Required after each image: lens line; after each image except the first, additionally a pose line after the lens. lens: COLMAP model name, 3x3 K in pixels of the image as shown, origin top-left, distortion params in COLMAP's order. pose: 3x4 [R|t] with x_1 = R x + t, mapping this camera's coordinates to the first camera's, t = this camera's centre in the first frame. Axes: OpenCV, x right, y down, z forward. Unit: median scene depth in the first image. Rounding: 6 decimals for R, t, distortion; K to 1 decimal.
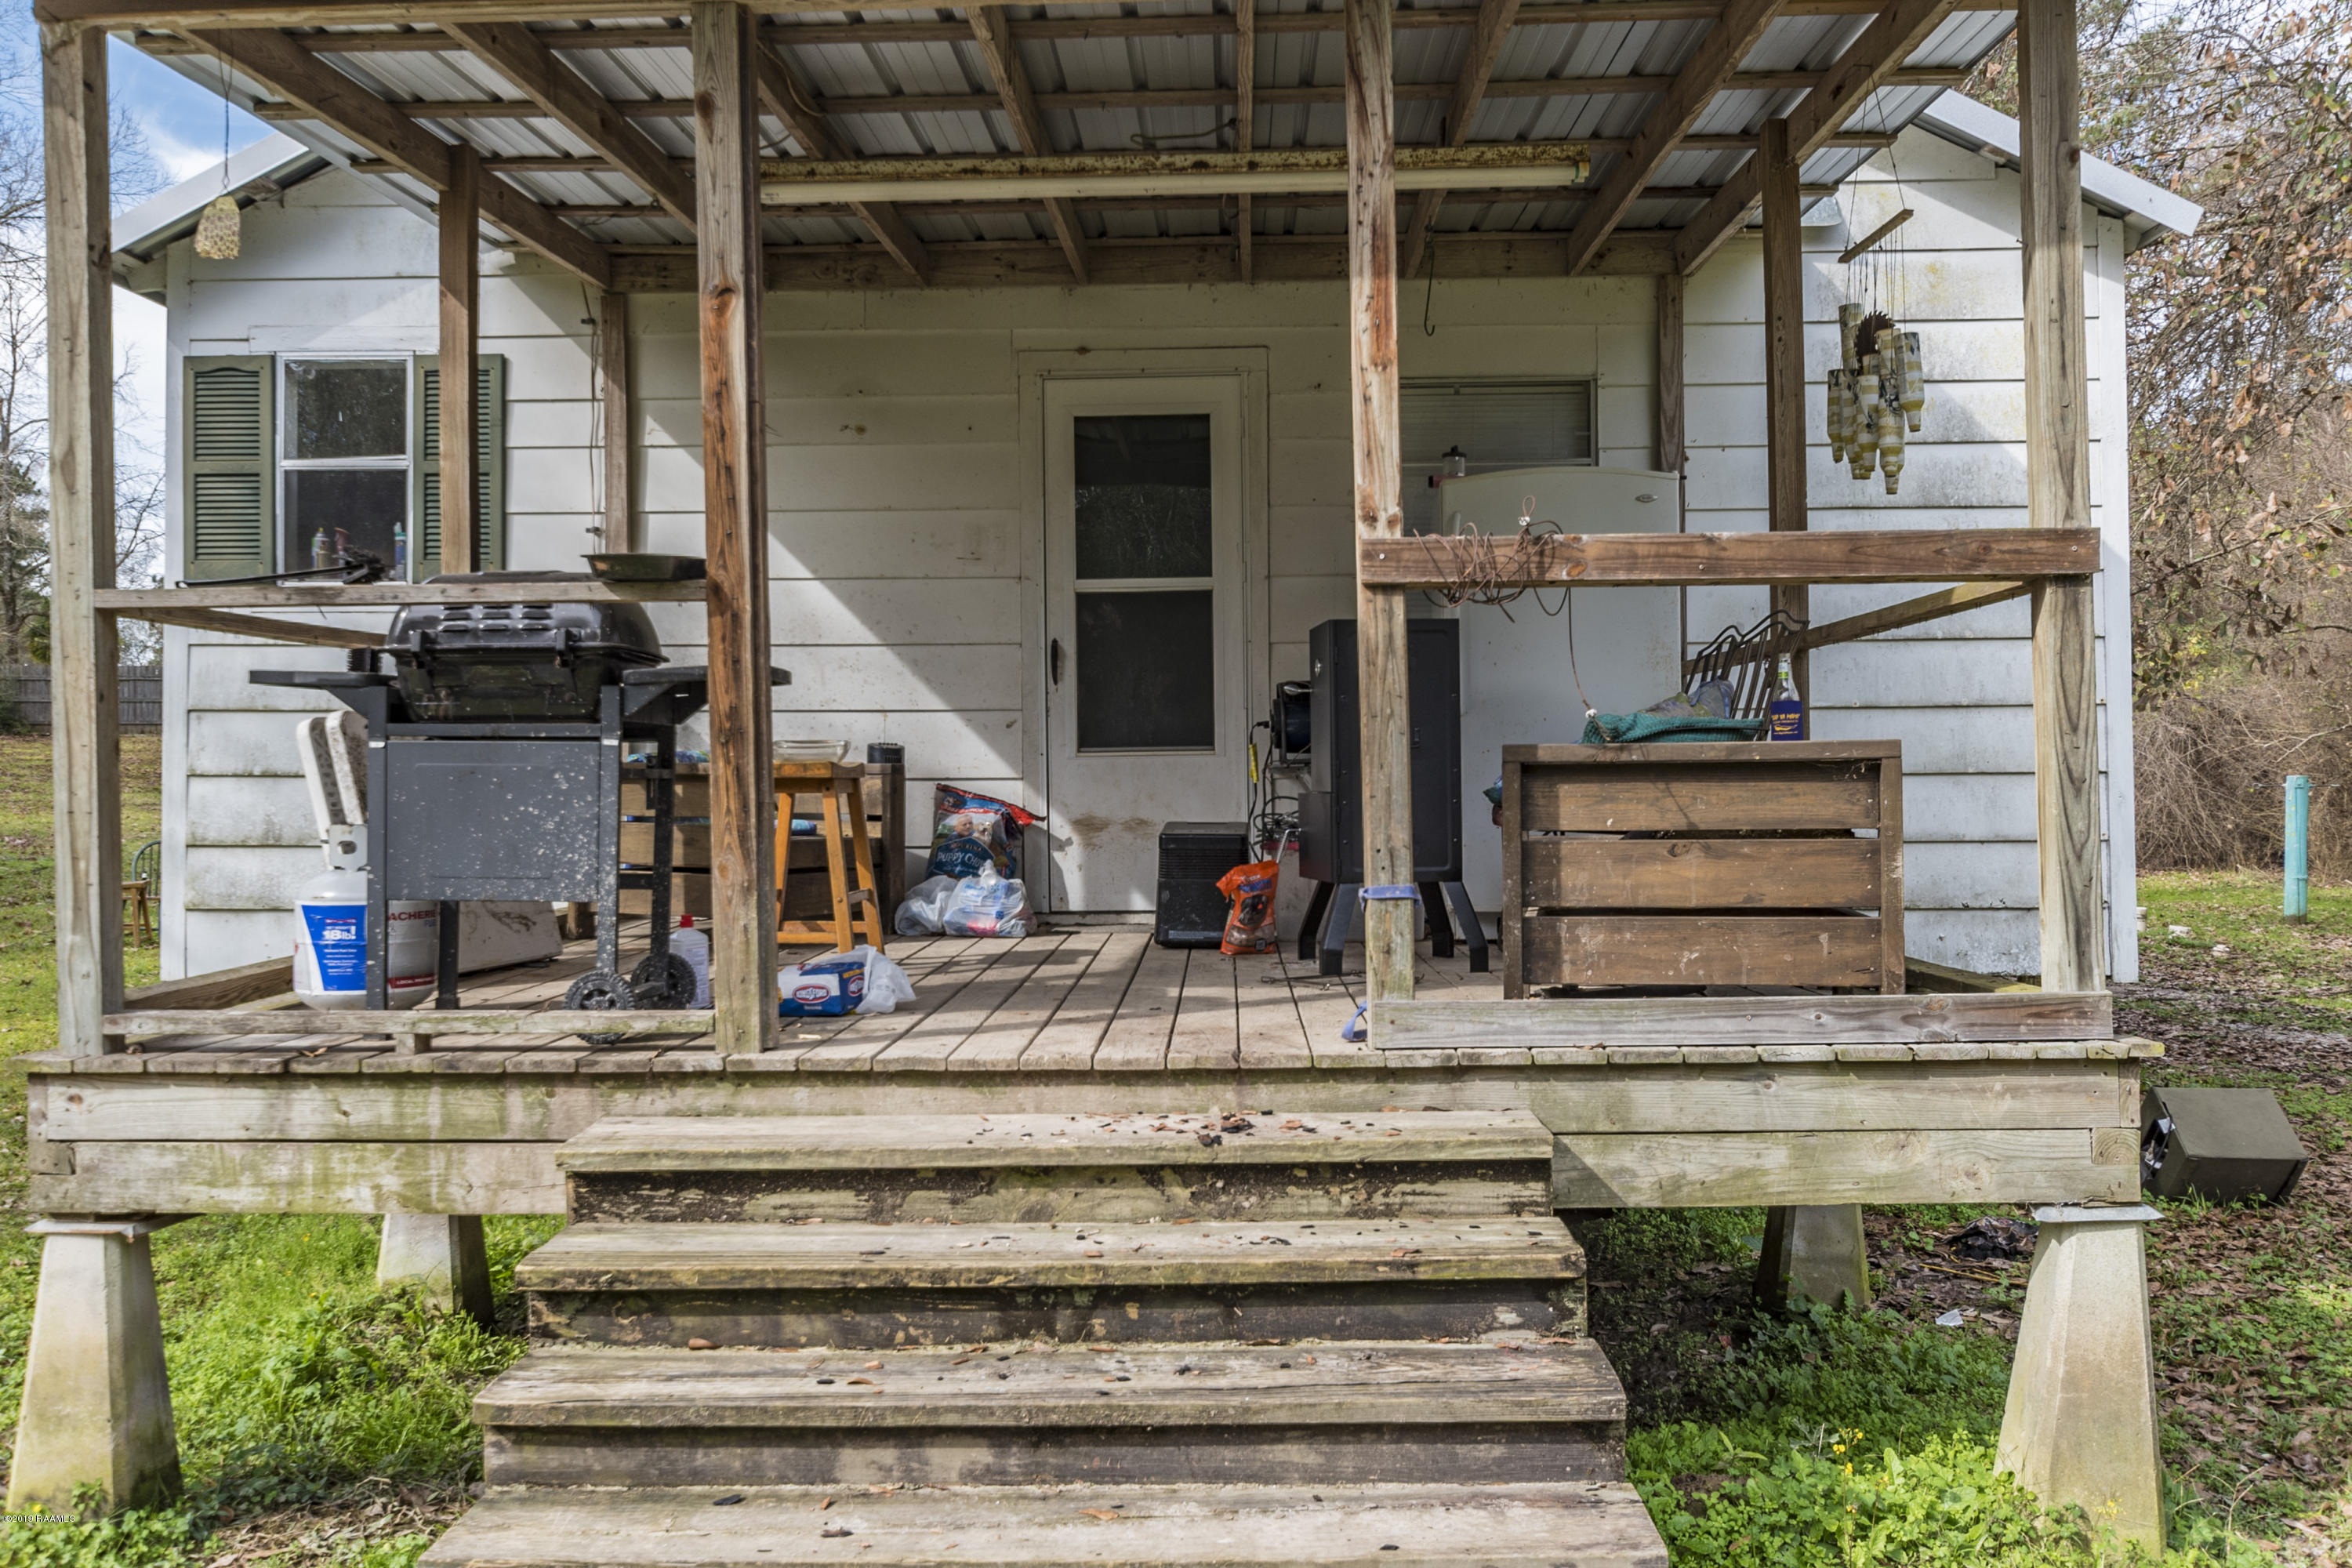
lens RADIAL K [[1992.0, 0, 1176.3], [0, 1992.0, 775.1], [0, 0, 1]] dist [0.000978, 0.001114]
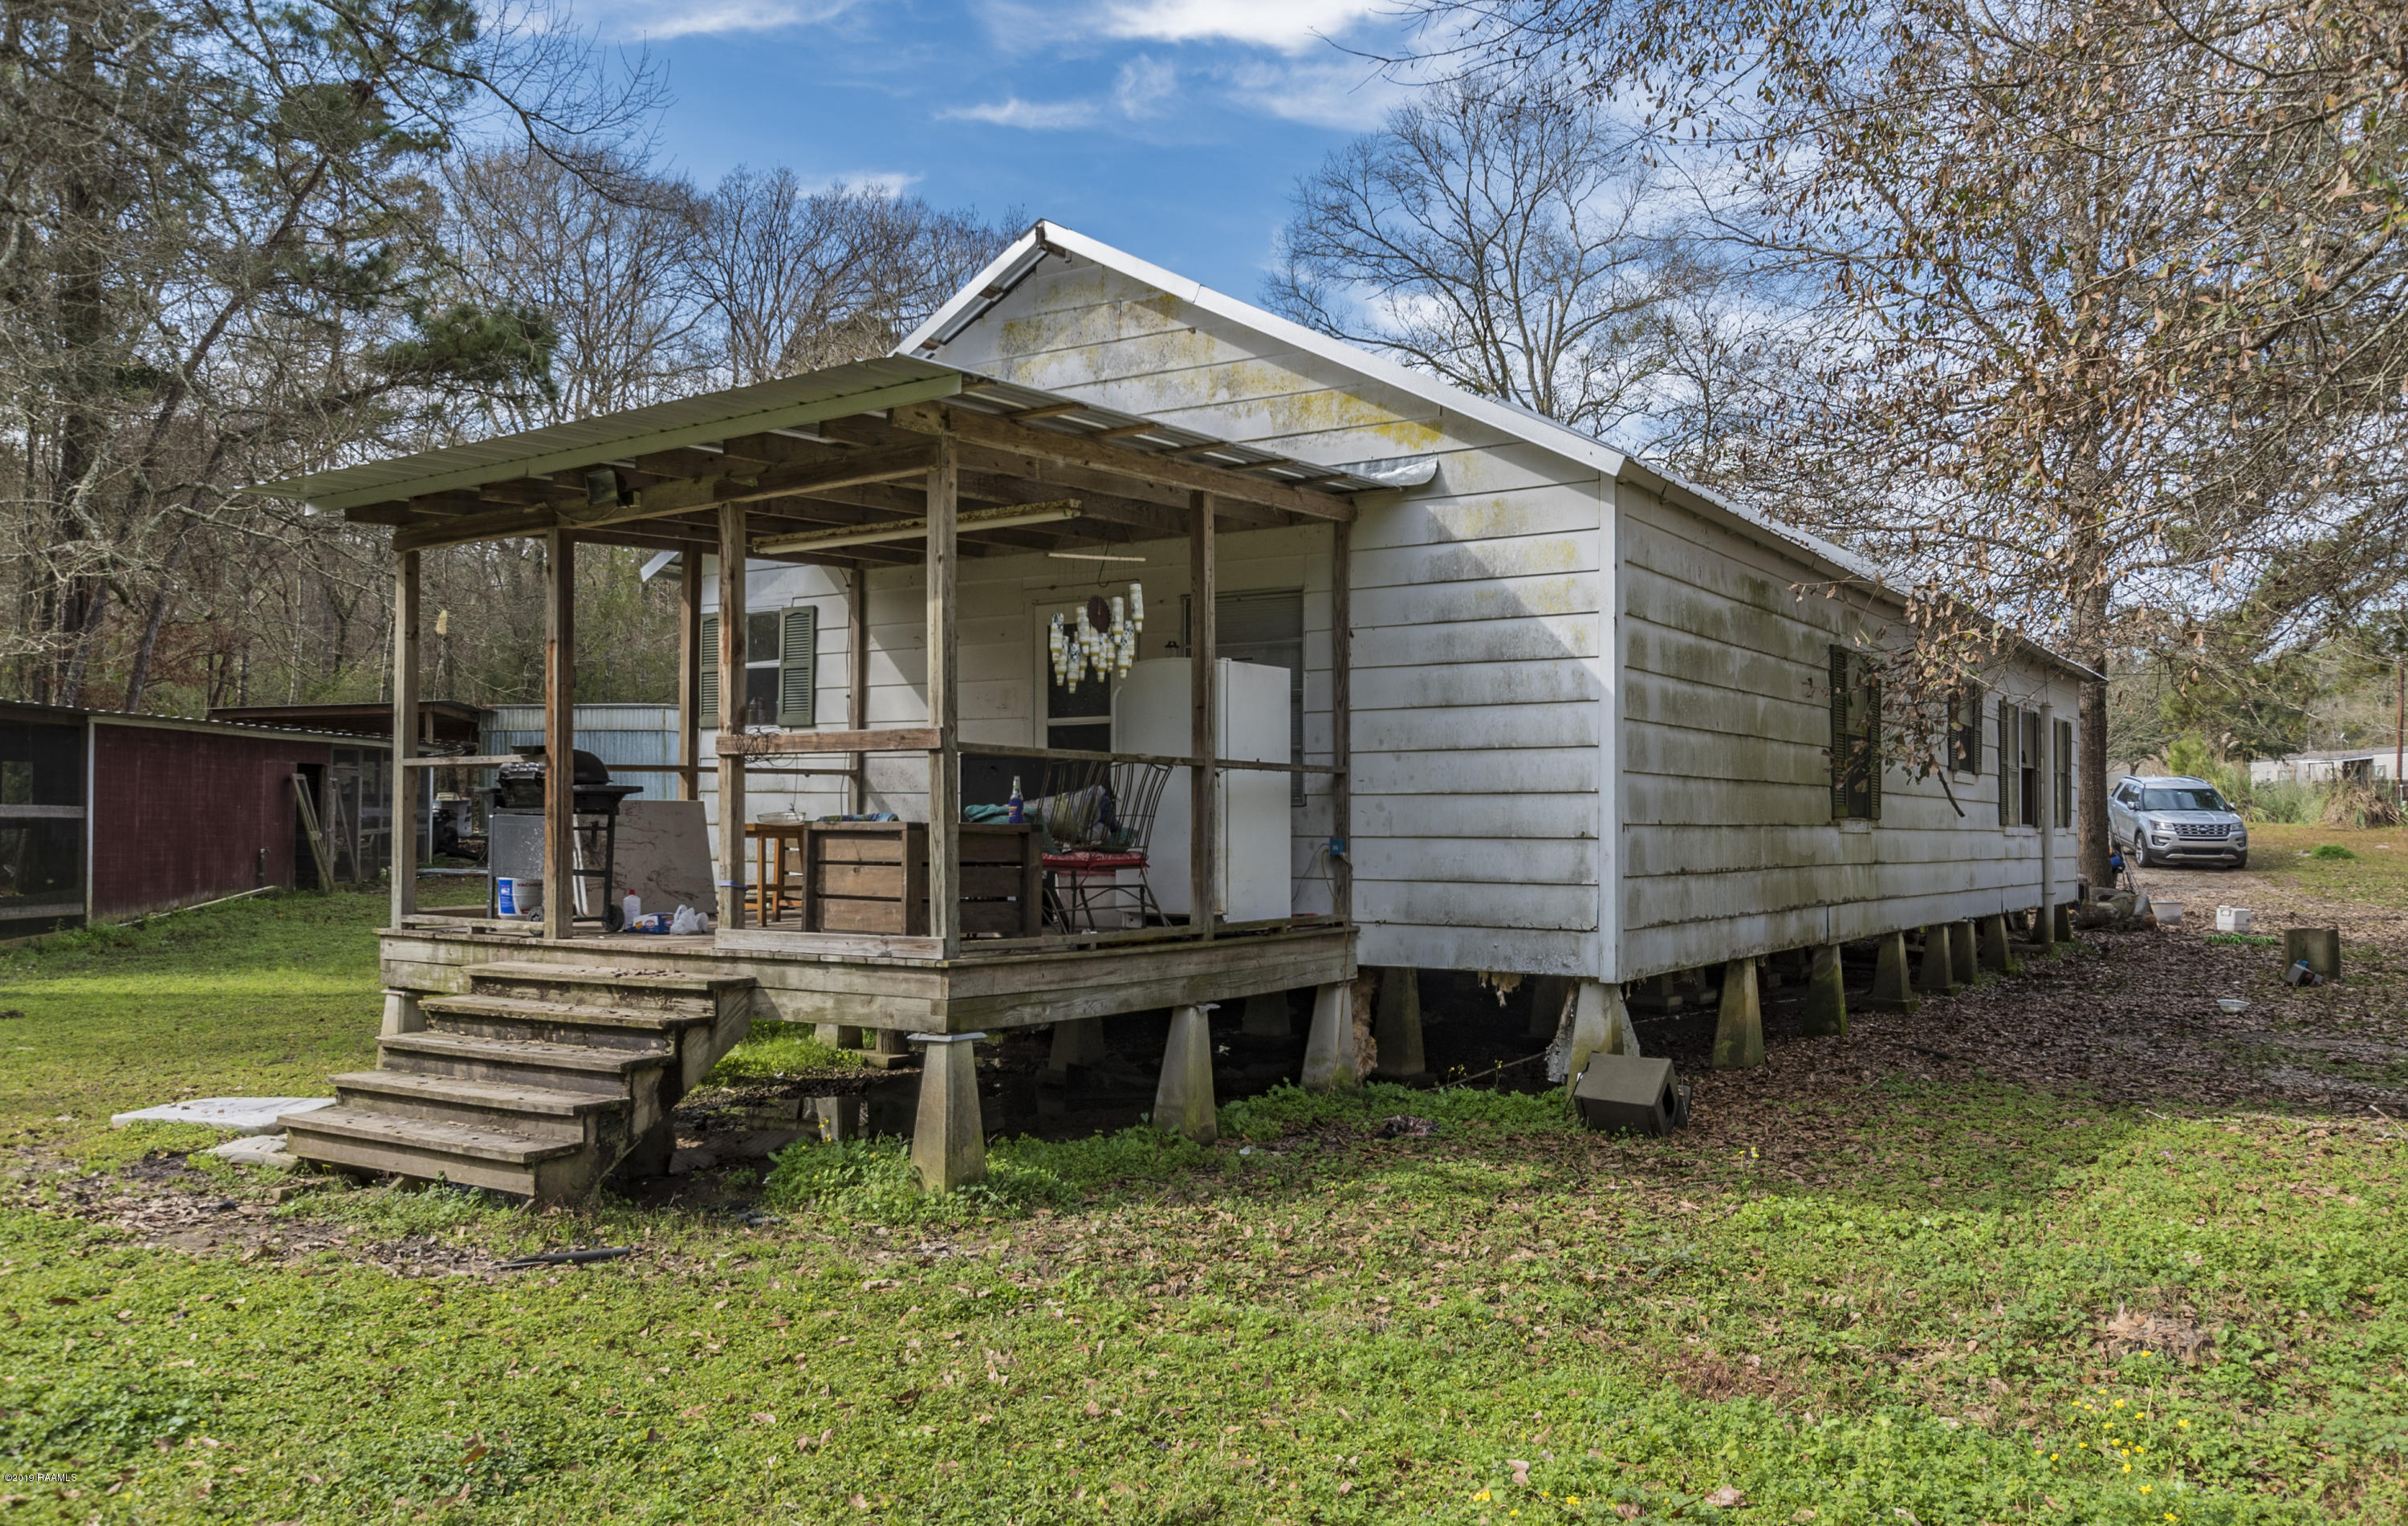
lens RADIAL K [[1876.6, 0, 1202.3], [0, 1876.6, 773.6], [0, 0, 1]] dist [0.010387, 0.001304]
pose [[0.841417, -0.001895, -0.540383, 1.839690], [-0.010023, 0.999767, -0.019112, -0.037032], [0.540294, 0.021497, 0.841202, -0.604708]]
